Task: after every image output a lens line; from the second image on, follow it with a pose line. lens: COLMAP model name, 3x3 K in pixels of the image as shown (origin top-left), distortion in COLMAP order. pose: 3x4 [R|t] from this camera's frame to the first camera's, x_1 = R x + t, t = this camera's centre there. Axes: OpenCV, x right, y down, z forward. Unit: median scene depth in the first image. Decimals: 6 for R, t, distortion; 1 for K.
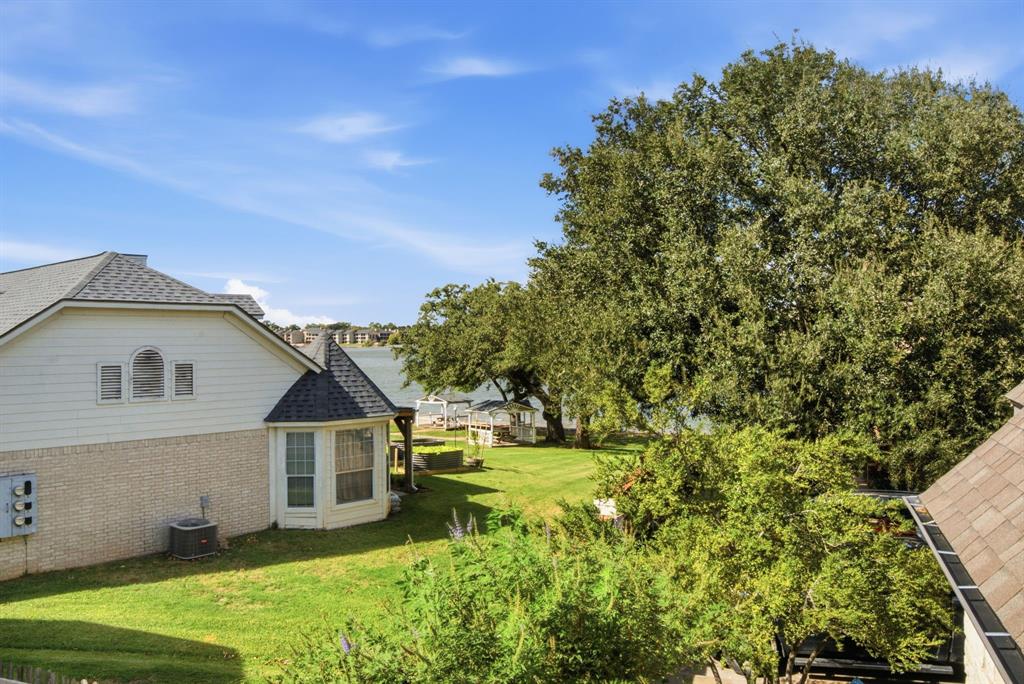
lens RADIAL K [[925.4, 0, 513.7], [0, 925.4, 336.9], [0, 0, 1]] dist [0.008414, -0.035662]
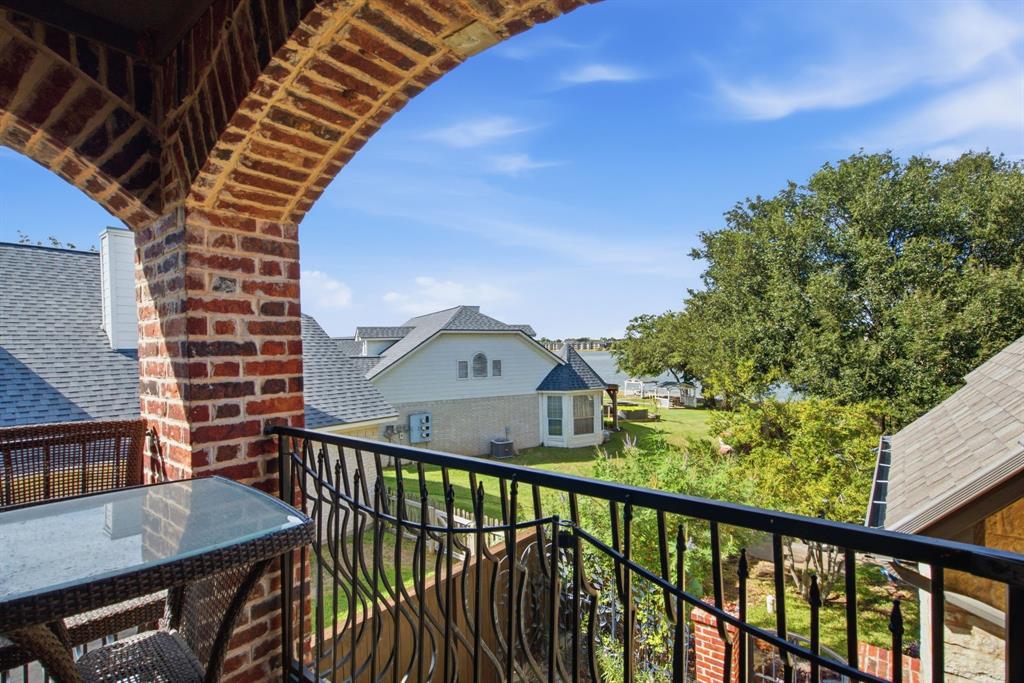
lens RADIAL K [[925.4, 0, 512.3], [0, 925.4, 344.1], [0, 0, 1]] dist [0.008414, -0.035662]
pose [[0.921261, -0.010072, -0.388814, 0.380101], [0.012575, 0.999913, 0.003892, -0.011008], [0.388741, -0.008474, 0.921308, -0.693782]]
